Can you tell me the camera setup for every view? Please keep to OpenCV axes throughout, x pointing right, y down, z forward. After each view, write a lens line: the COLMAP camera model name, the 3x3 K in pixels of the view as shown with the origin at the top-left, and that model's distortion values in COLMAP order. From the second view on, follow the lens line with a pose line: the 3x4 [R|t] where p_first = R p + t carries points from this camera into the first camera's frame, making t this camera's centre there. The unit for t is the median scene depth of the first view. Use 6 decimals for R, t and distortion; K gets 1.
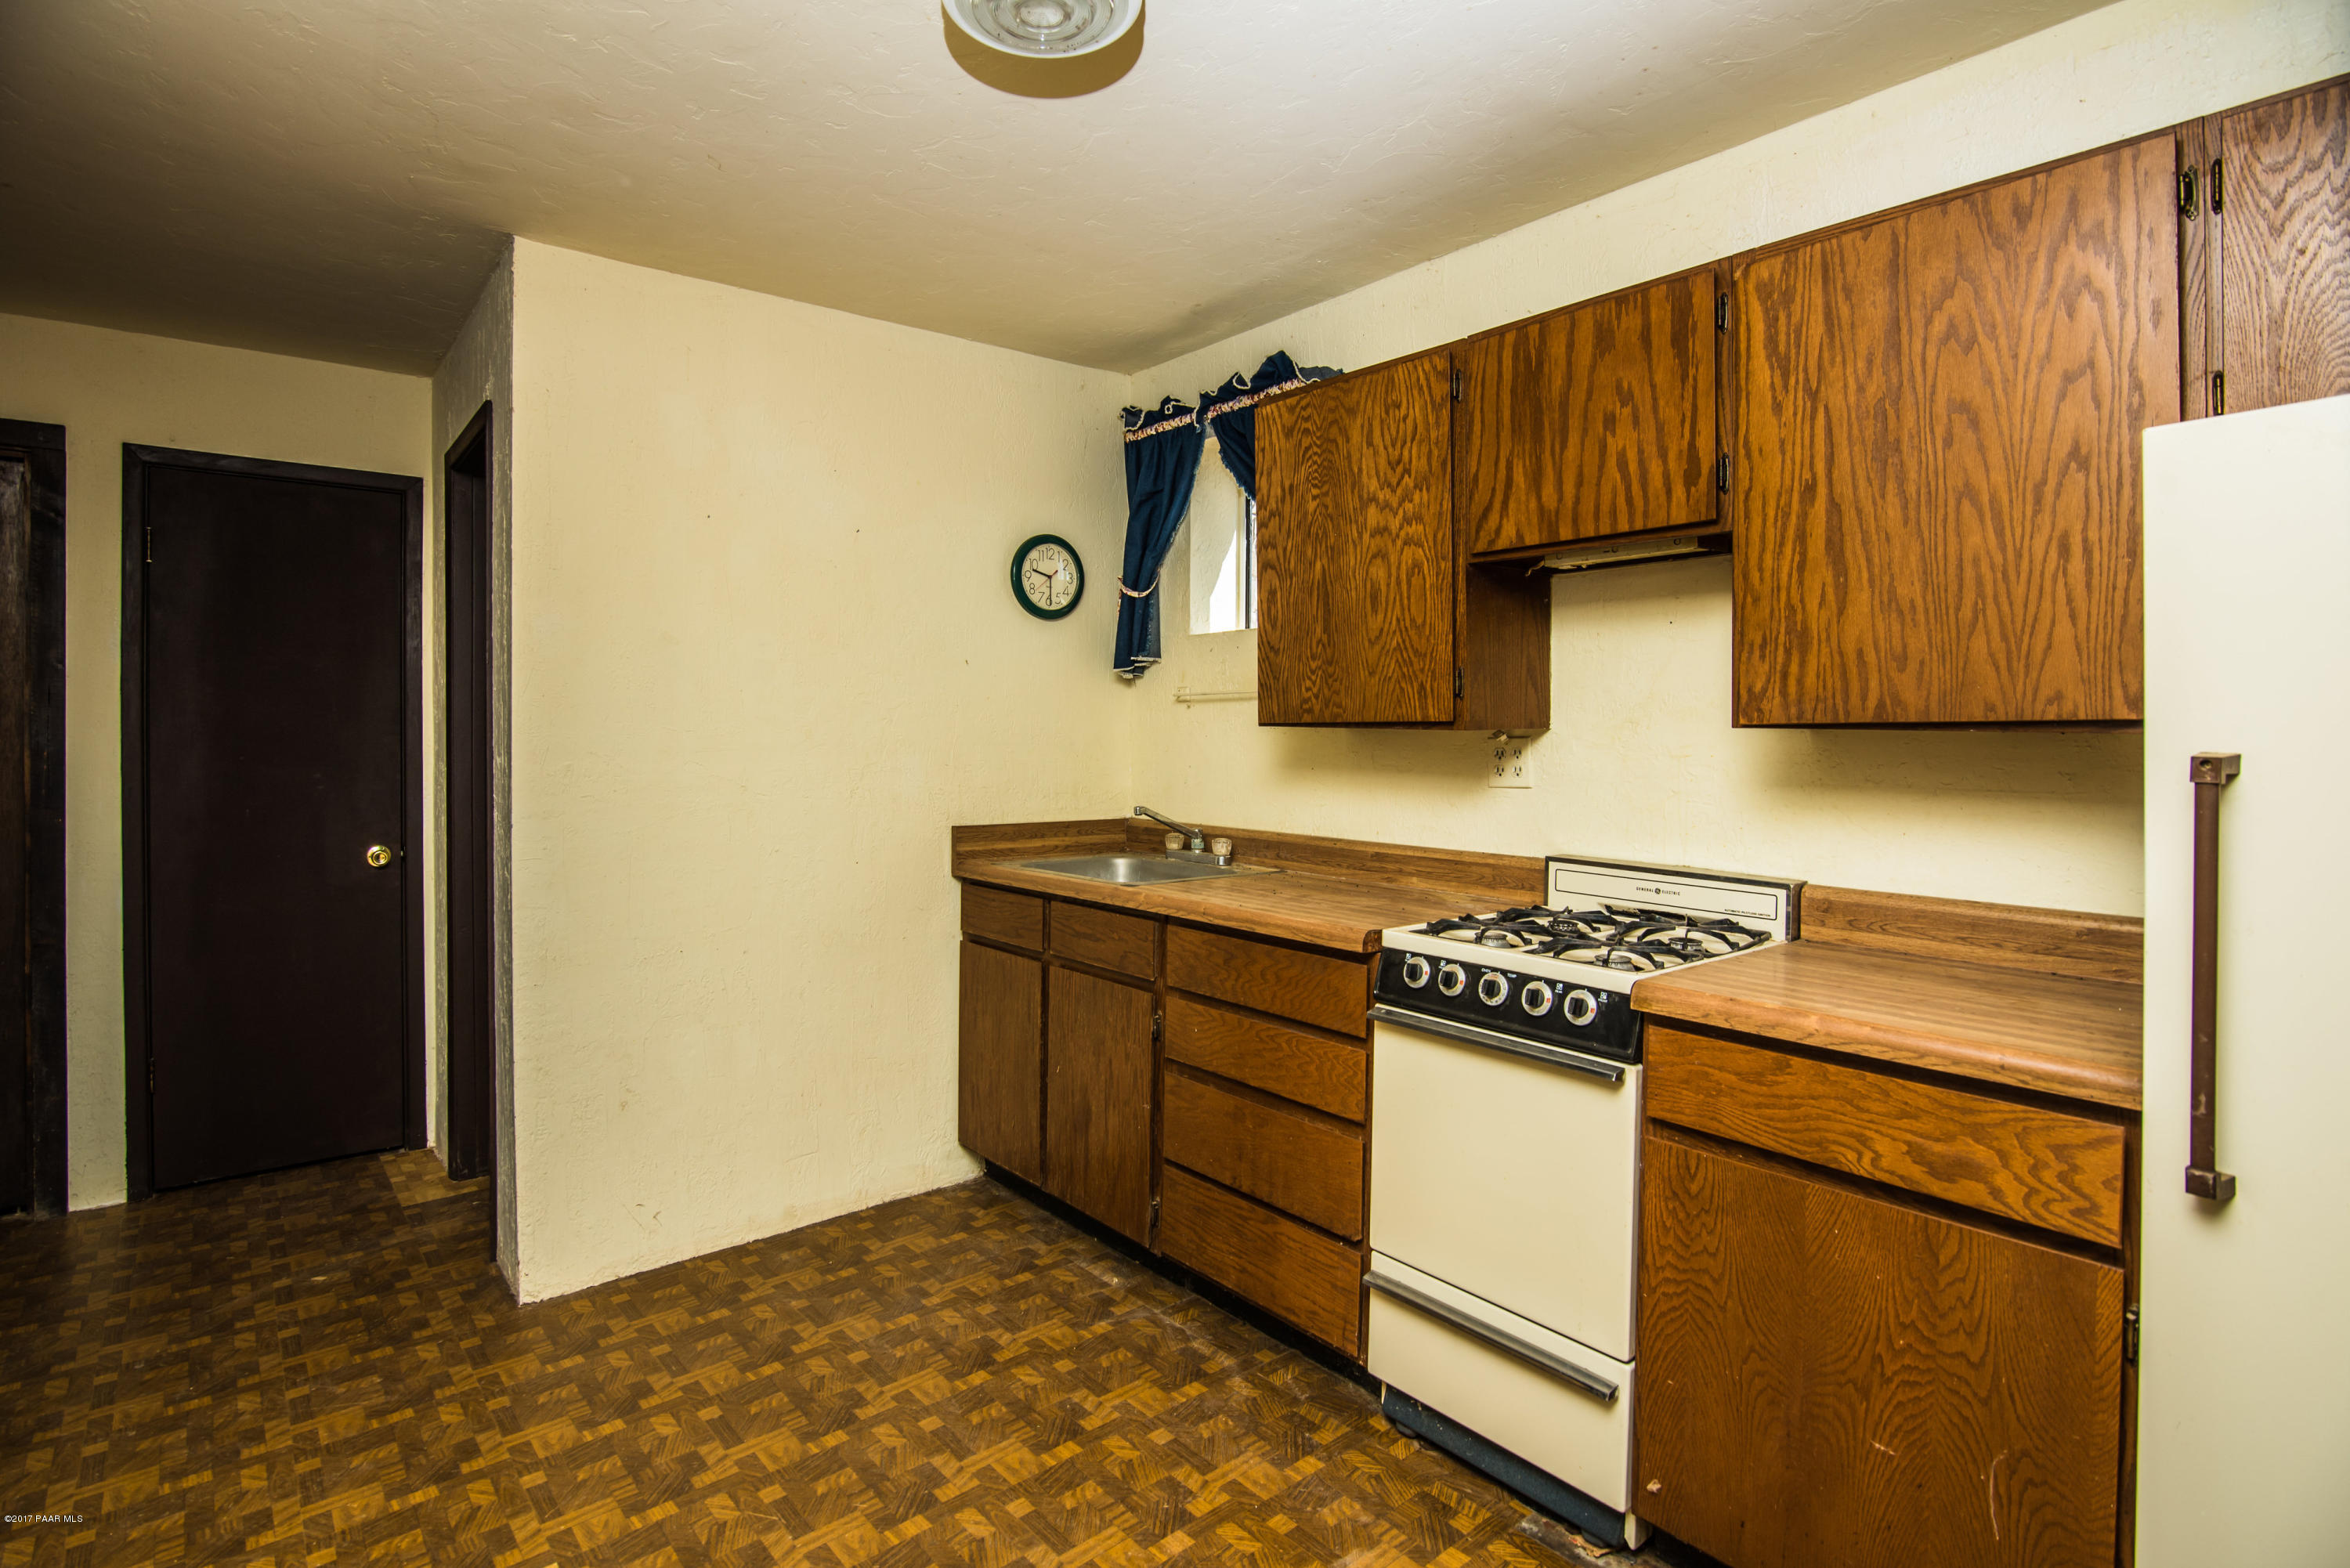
lens RADIAL K [[1156.4, 0, 1177.5], [0, 1156.4, 739.3], [0, 0, 1]] dist [-0.017802, -0.000750]
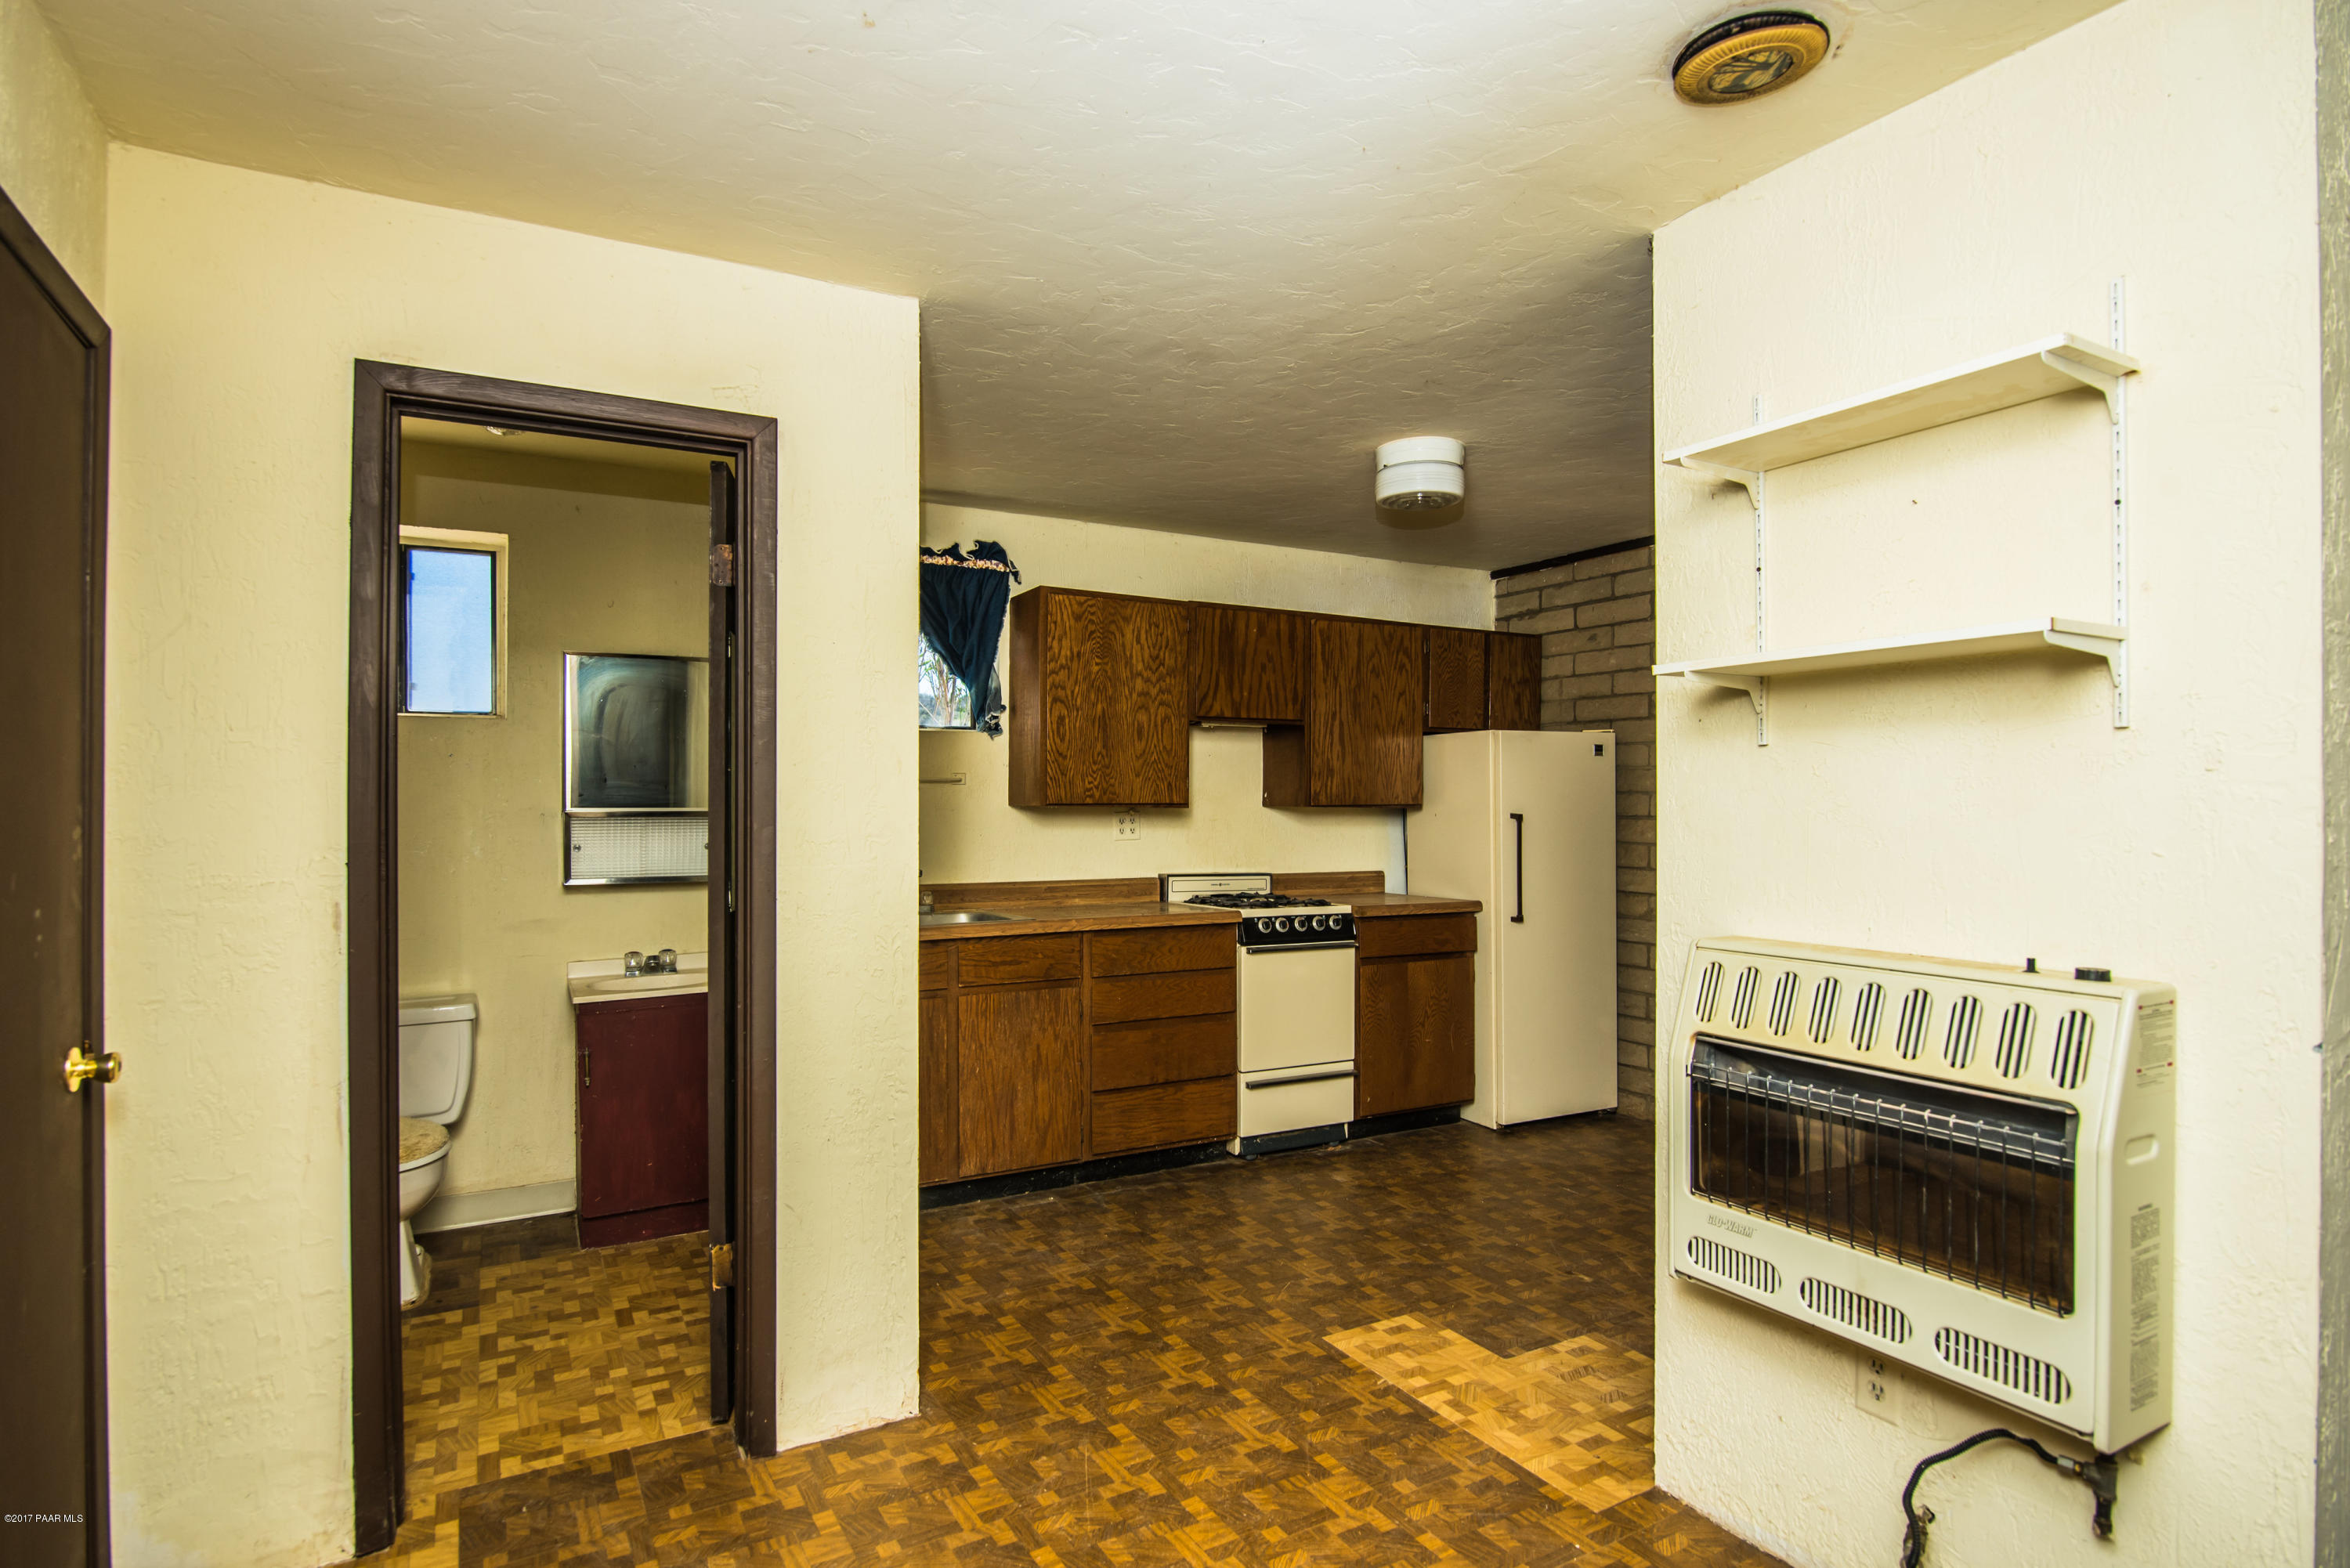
lens RADIAL K [[1200.7, 0, 1108.8], [0, 1200.7, 793.6], [0, 0, 1]] dist [-0.000900, -0.000207]
pose [[0.221488, 0.006511, 0.975141, -1.689258], [0.006592, 0.999945, -0.008173, -0.016278], [-0.975141, 0.008238, 0.221433, 0.687683]]
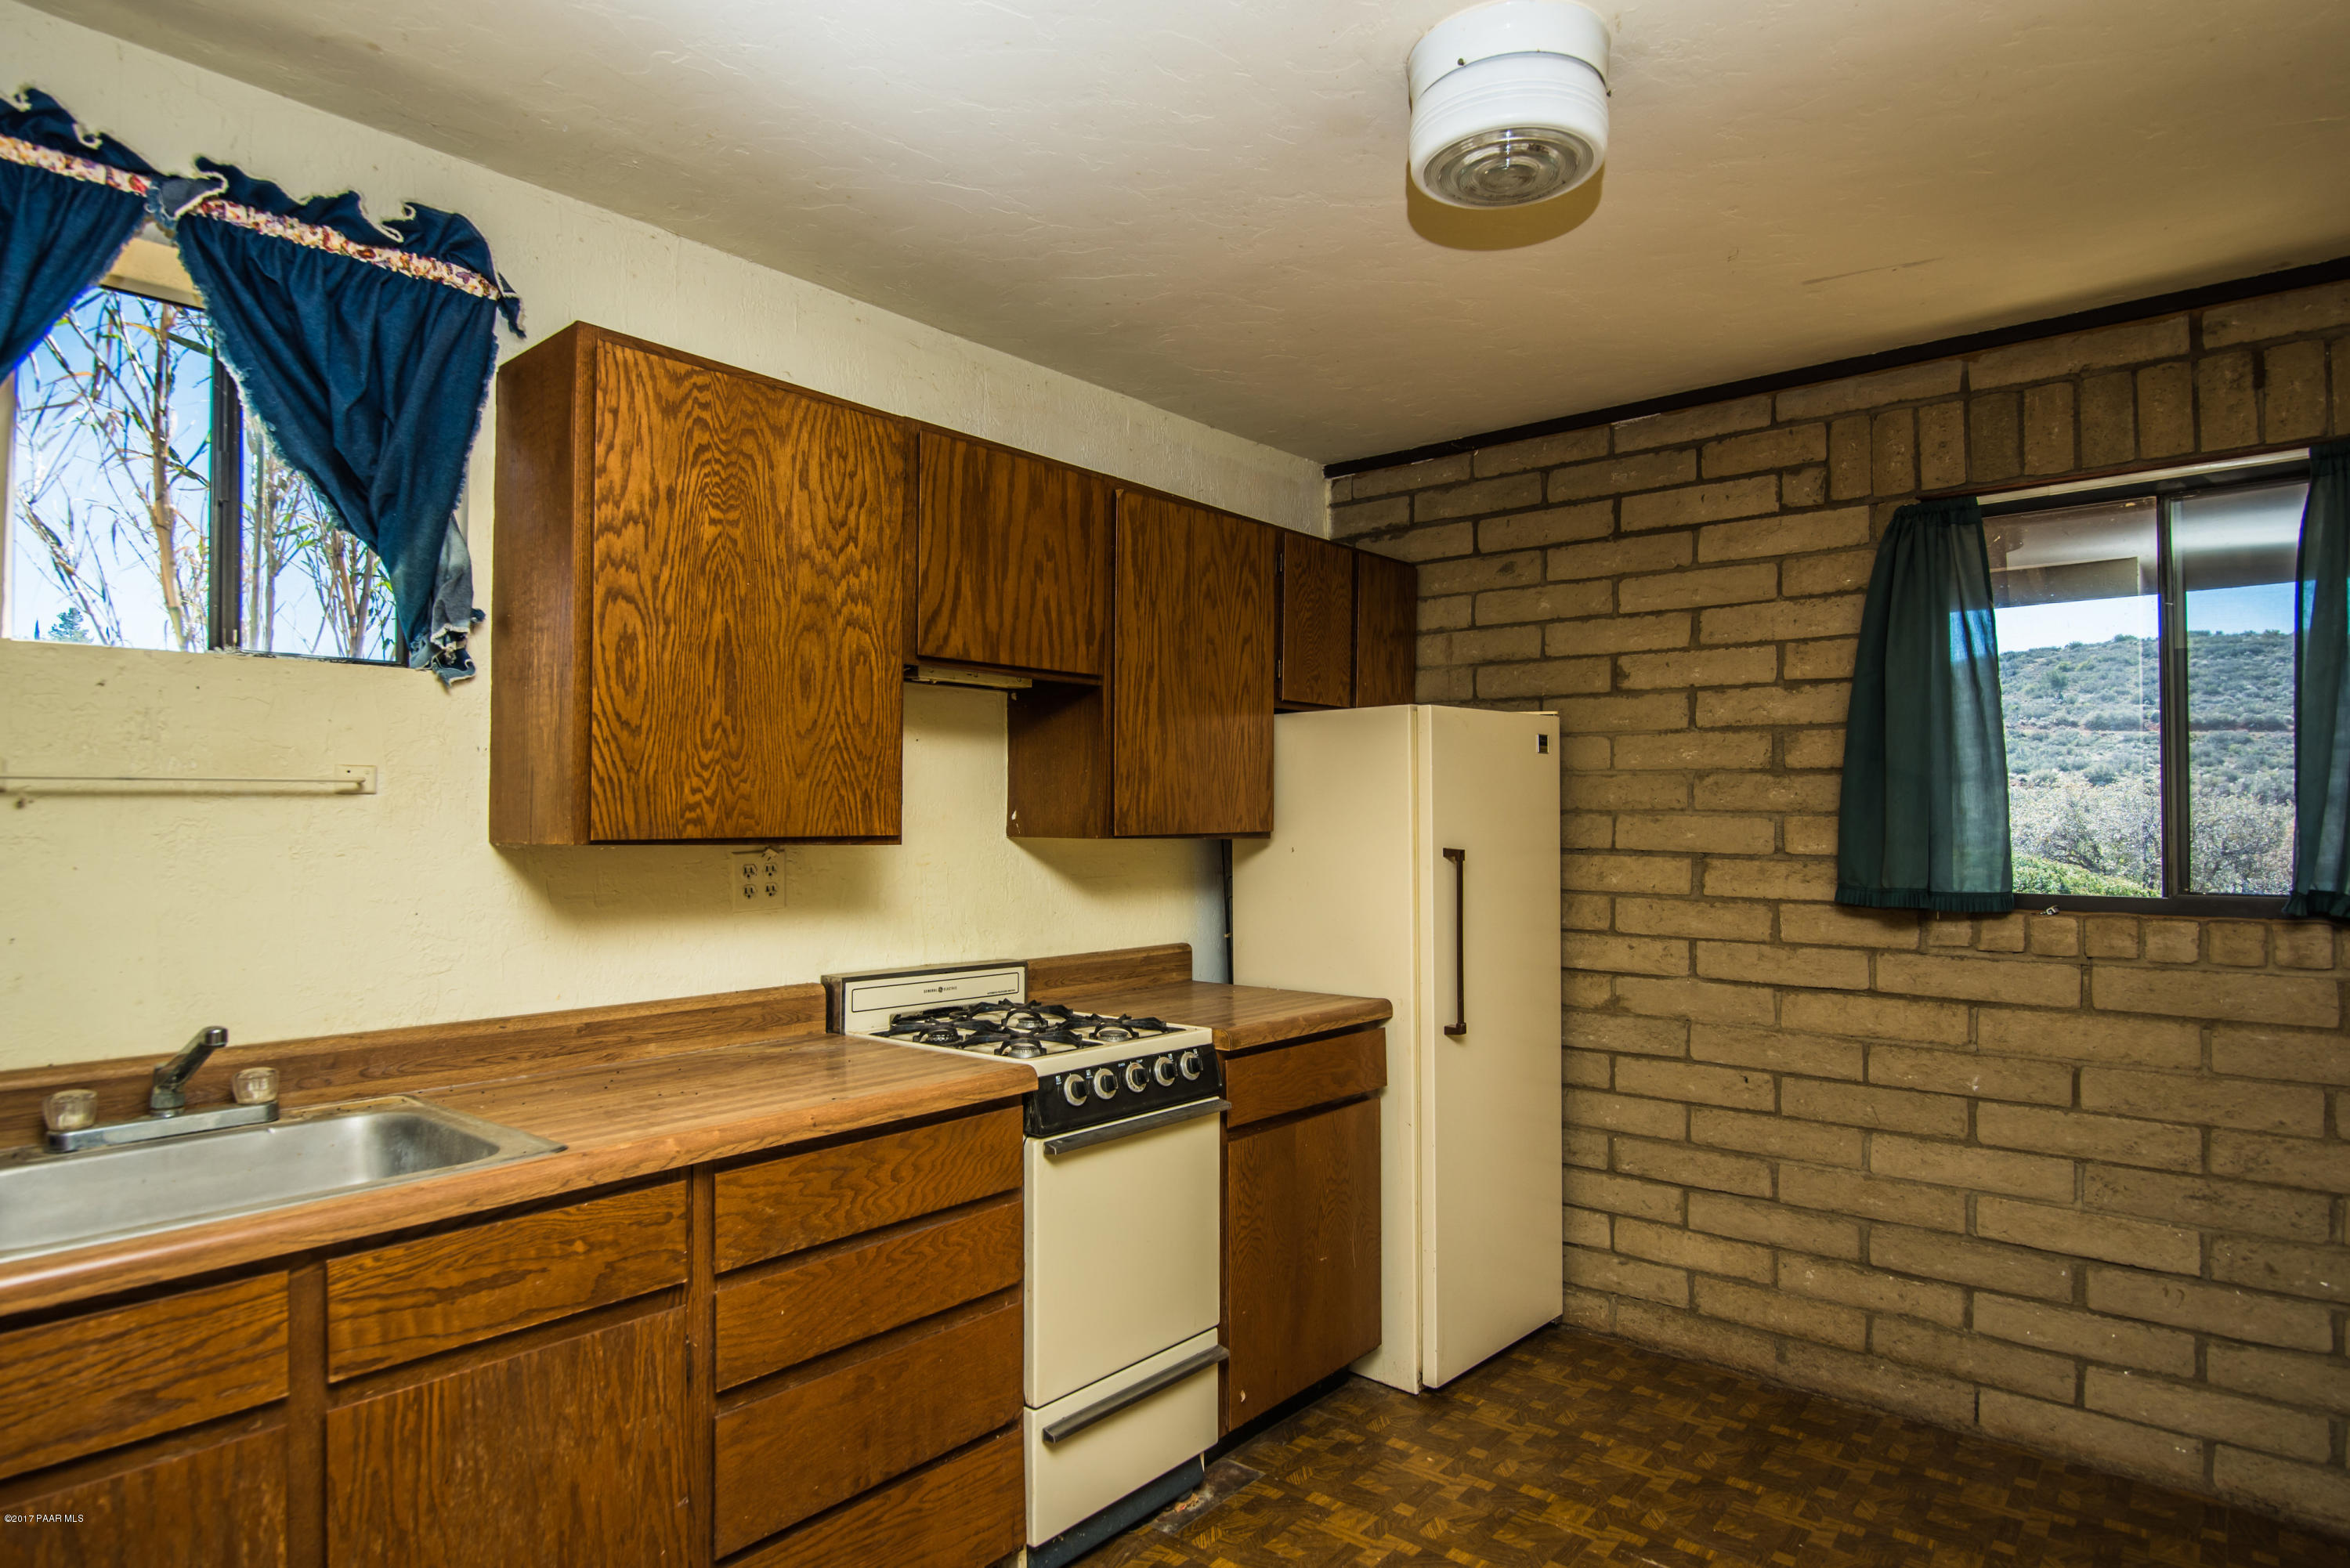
lens RADIAL K [[1313.0, 0, 1126.0], [0, 1313.0, 793.3], [0, 0, 1]] dist [-0.016581, 0.000512]
pose [[-0.146408, 0.015219, 0.989107, -0.796693], [0.006263, 0.999876, -0.014458, -0.032324], [-0.989205, 0.004078, -0.146485, 0.970679]]
